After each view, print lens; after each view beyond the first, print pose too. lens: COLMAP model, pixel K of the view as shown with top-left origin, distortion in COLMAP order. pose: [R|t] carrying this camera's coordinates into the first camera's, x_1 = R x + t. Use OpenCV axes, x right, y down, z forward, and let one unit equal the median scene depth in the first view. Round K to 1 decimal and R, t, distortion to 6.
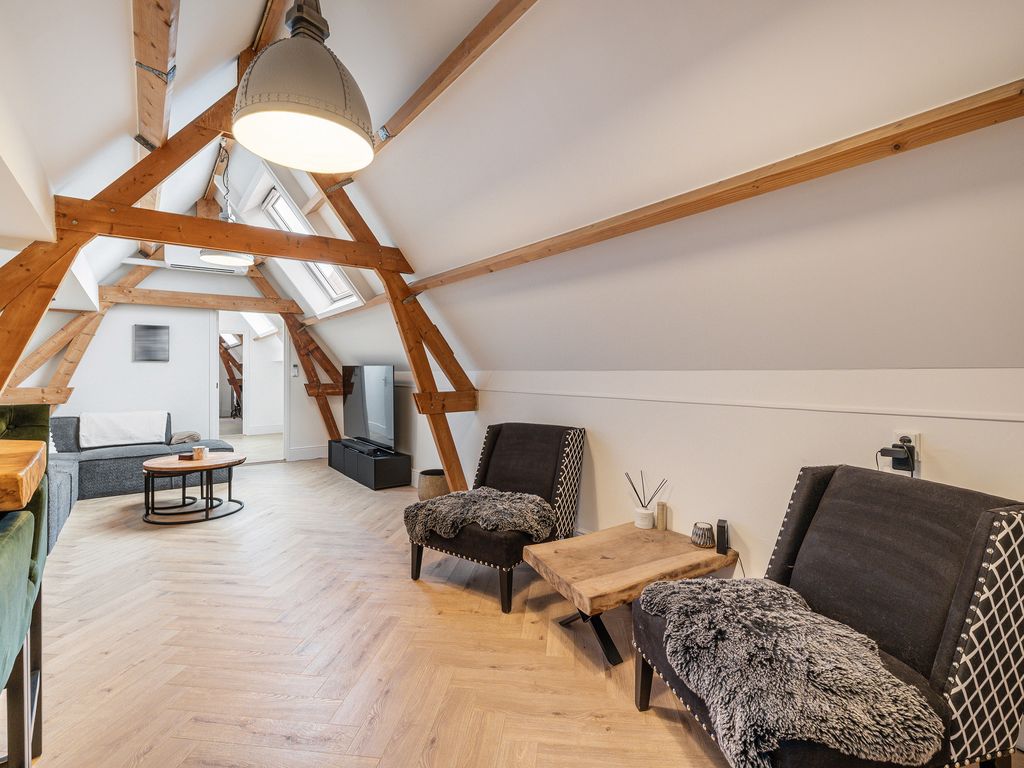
lens RADIAL K [[494.8, 0, 516.7], [0, 494.8, 373.7], [0, 0, 1]] dist [0.006282, 0.001242]
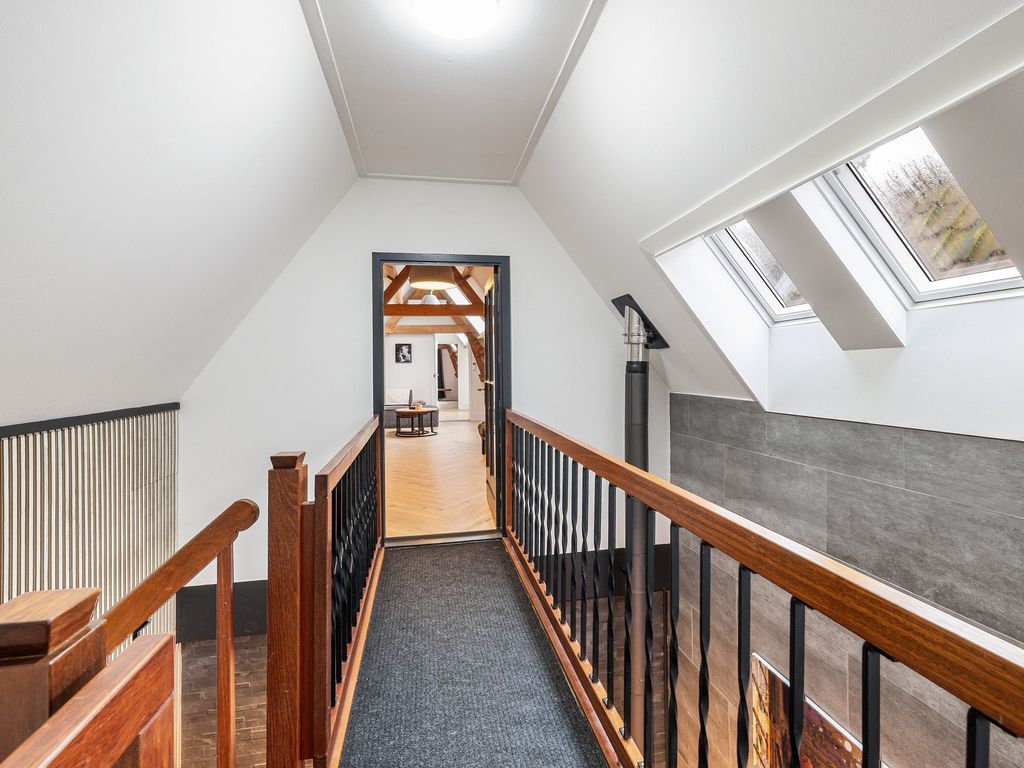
lens RADIAL K [[494.8, 0, 515.3], [0, 494.8, 377.8], [0, 0, 1]] dist [0.006282, 0.001242]
pose [[0.900274, -0.001323, -0.435321, 0.655397], [0.007908, 0.999880, 0.013316, 0.015452], [0.435251, -0.015431, 0.900177, -0.713036]]
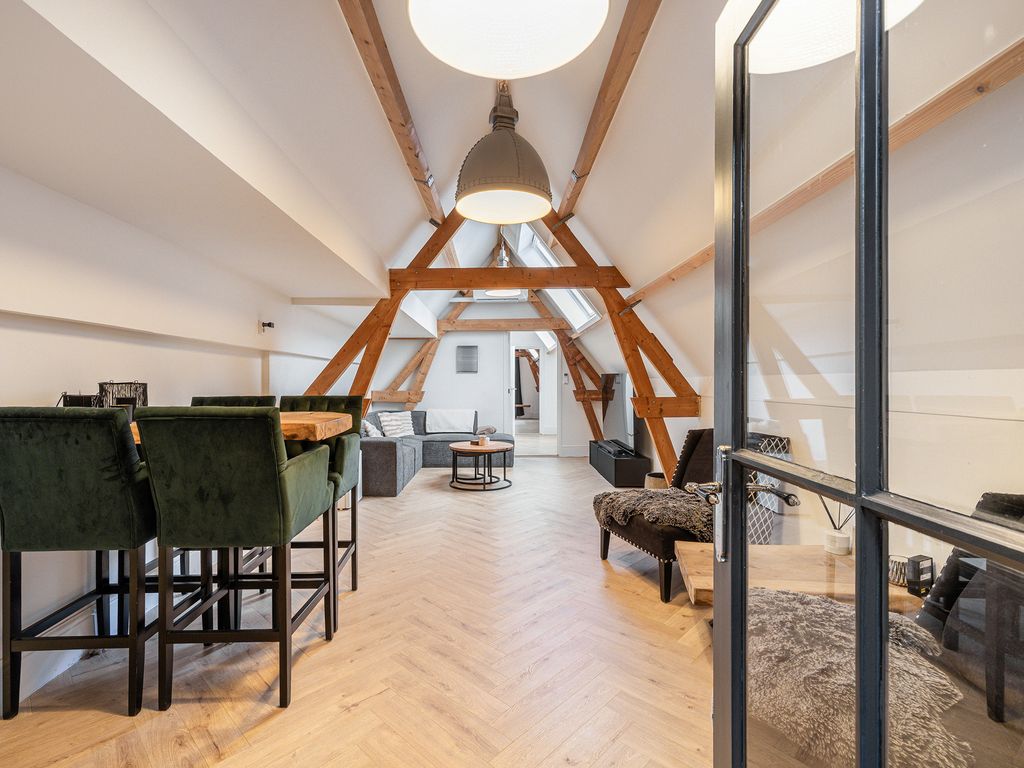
lens RADIAL K [[494.8, 0, 490.7], [0, 494.8, 382.8], [0, 0, 1]] dist [0.006282, 0.001242]
pose [[0.792897, -0.002446, -0.609351, 0.193839], [0.002052, 0.999997, -0.001344, 0.007164], [0.609352, -0.000185, 0.792900, -0.042151]]
